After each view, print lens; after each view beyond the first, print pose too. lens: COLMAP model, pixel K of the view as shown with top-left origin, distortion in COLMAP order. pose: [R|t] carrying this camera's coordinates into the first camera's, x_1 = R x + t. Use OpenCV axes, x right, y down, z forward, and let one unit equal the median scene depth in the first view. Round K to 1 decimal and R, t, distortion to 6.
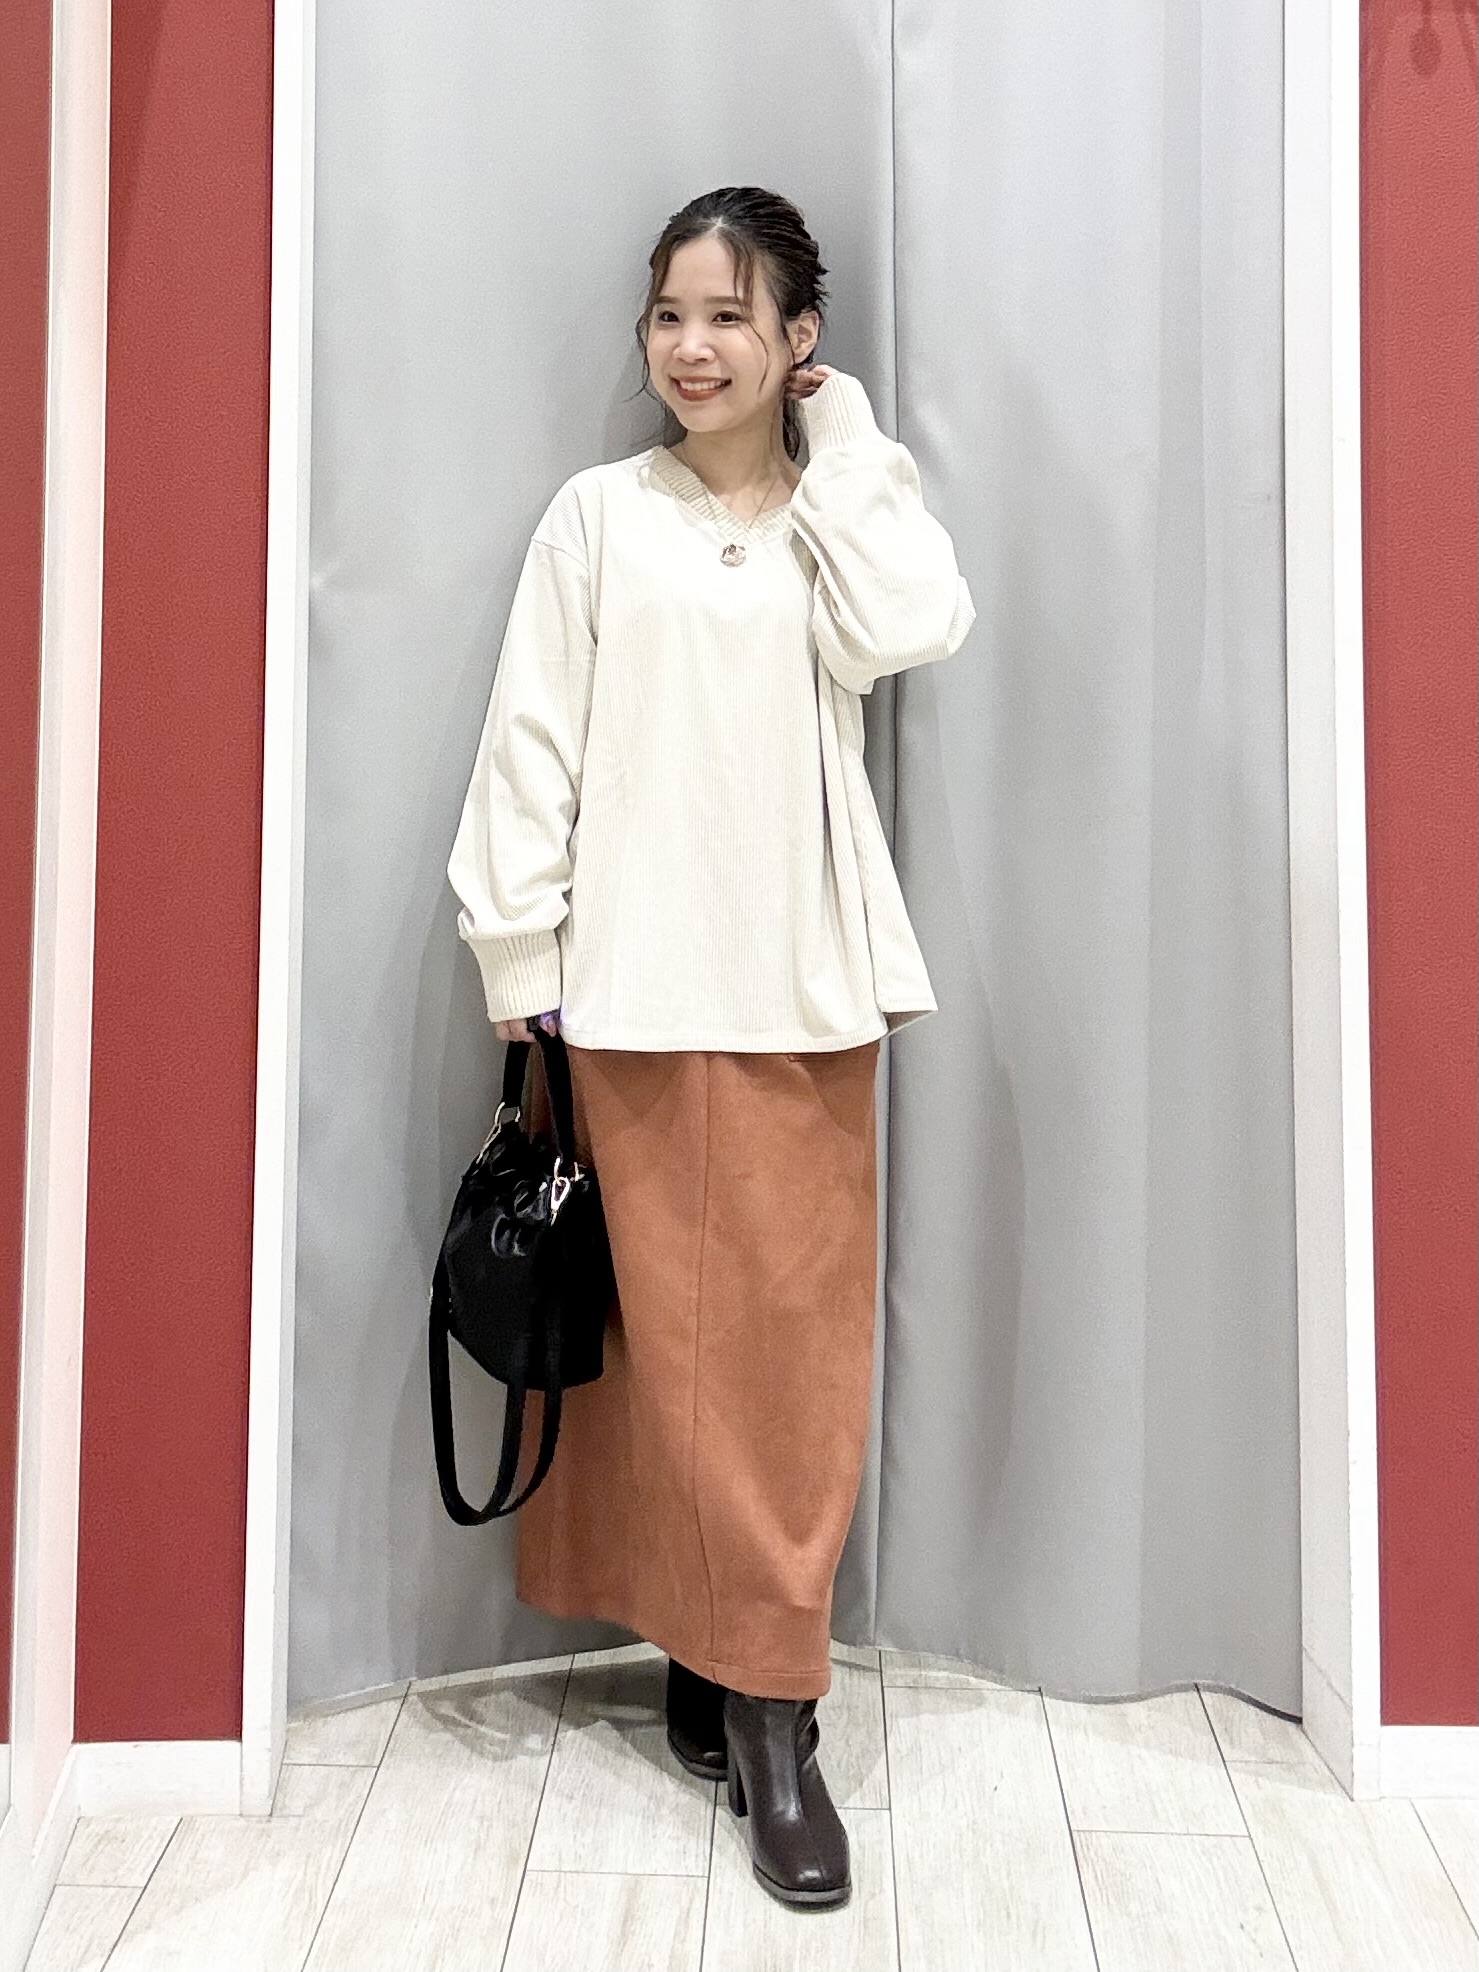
lens RADIAL K [[1735.1, 0, 755.5], [0, 1735.1, 983.9], [0, 0, 1]] dist [0.009767, -0.001460]
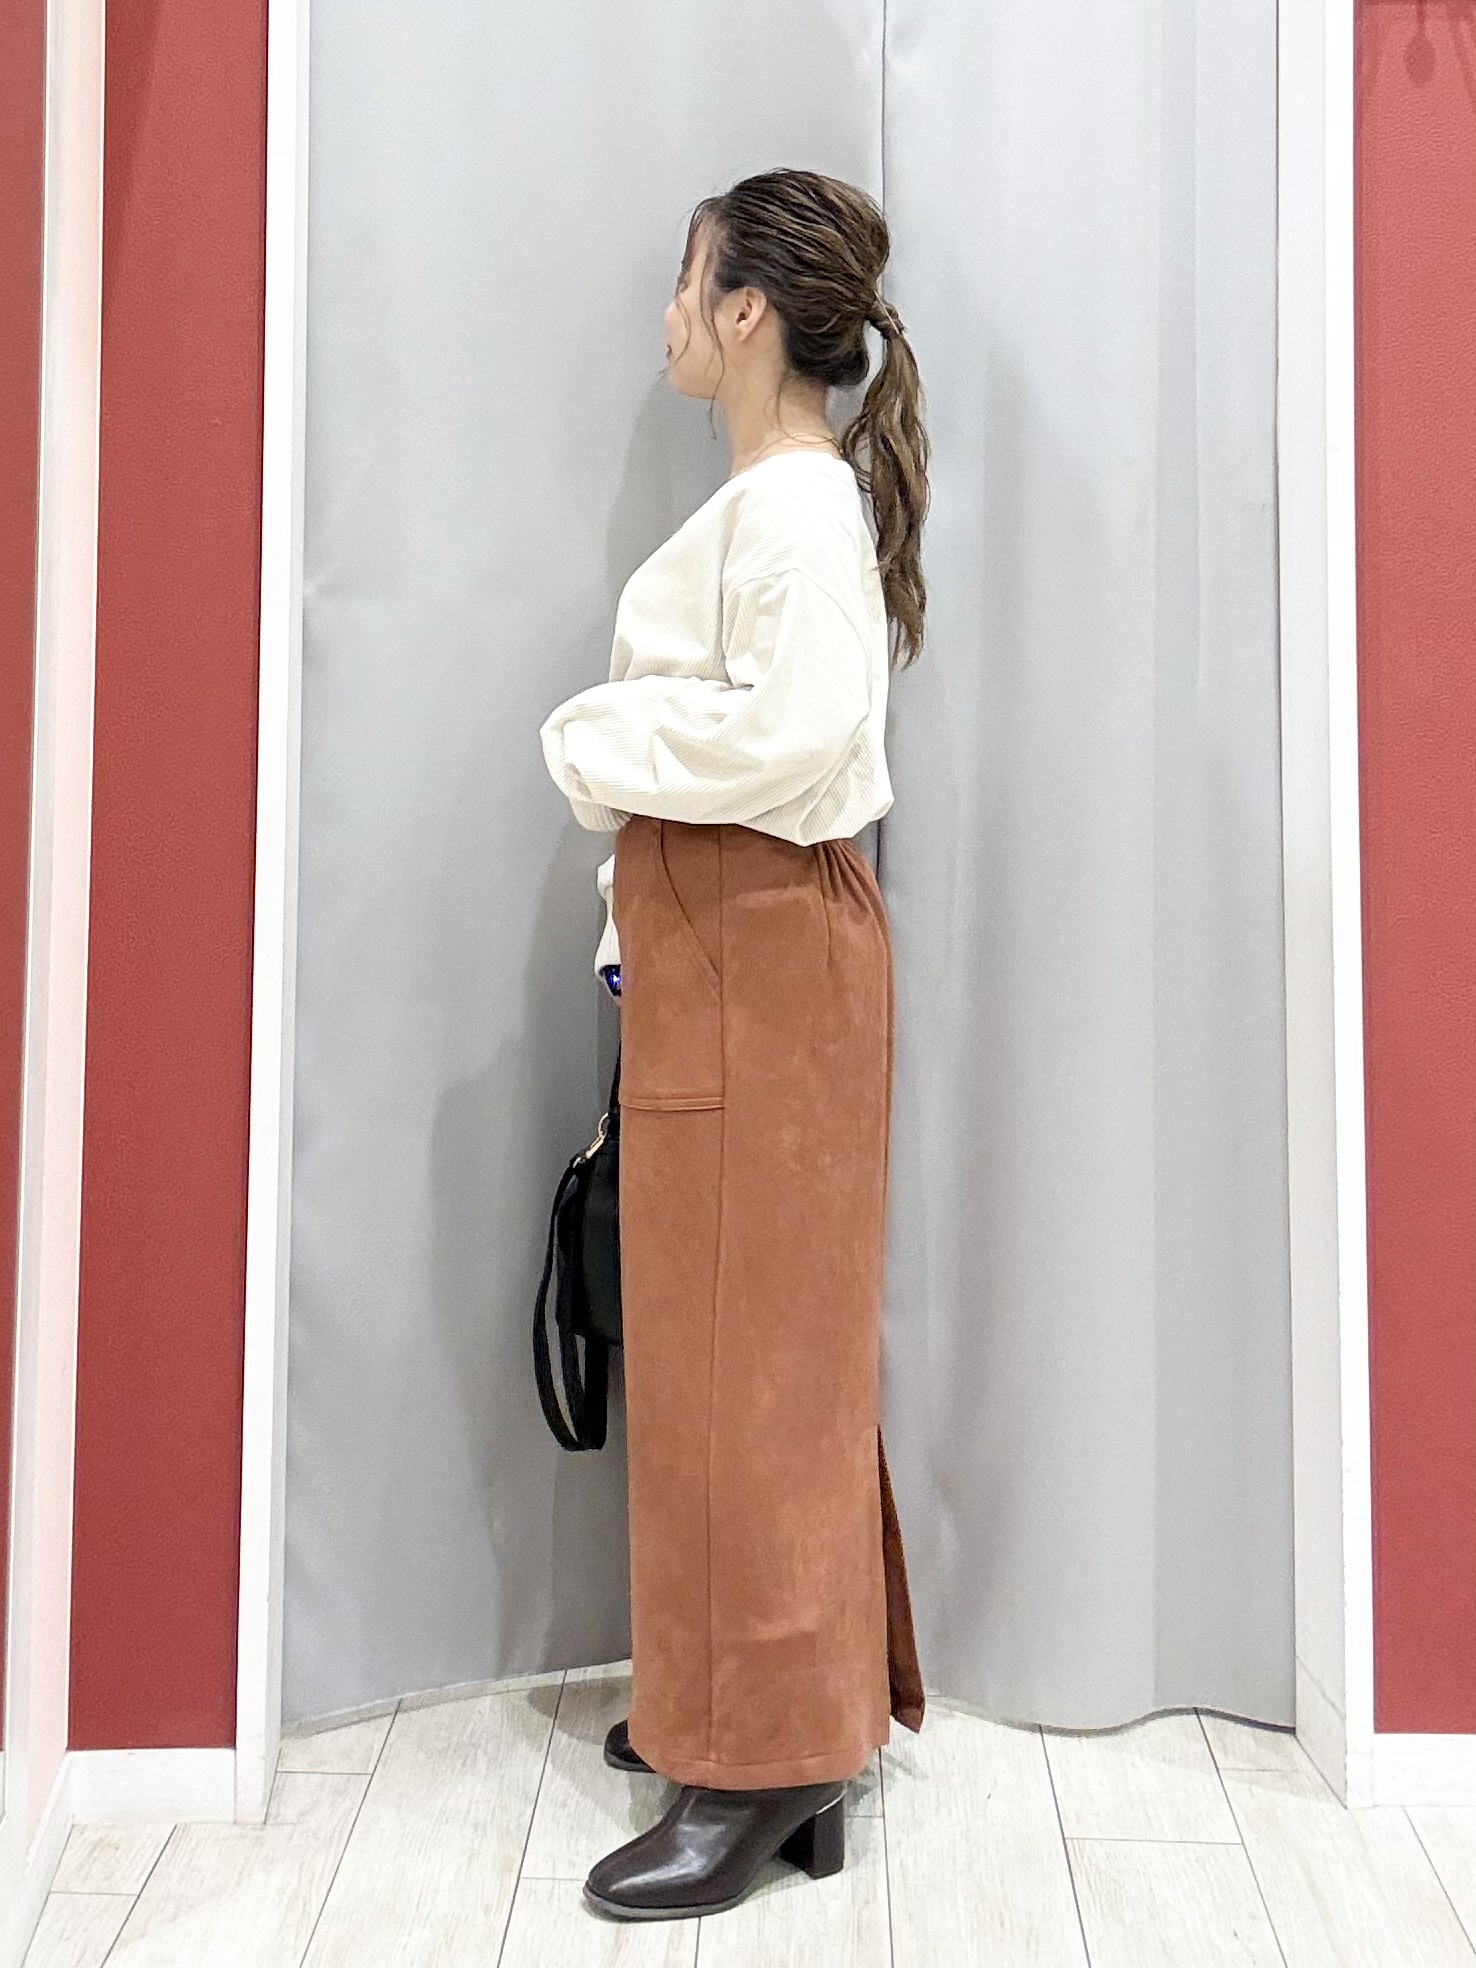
lens RADIAL K [[1719.8, 0, 750.2], [0, 1719.8, 716.4], [0, 0, 1]] dist [0.008173, 0.000110]
pose [[1.000000, 0.000084, -0.000038, 0.000523], [-0.000083, 0.999994, 0.003373, -0.161986], [0.000038, -0.003373, 0.999994, 0.009319]]
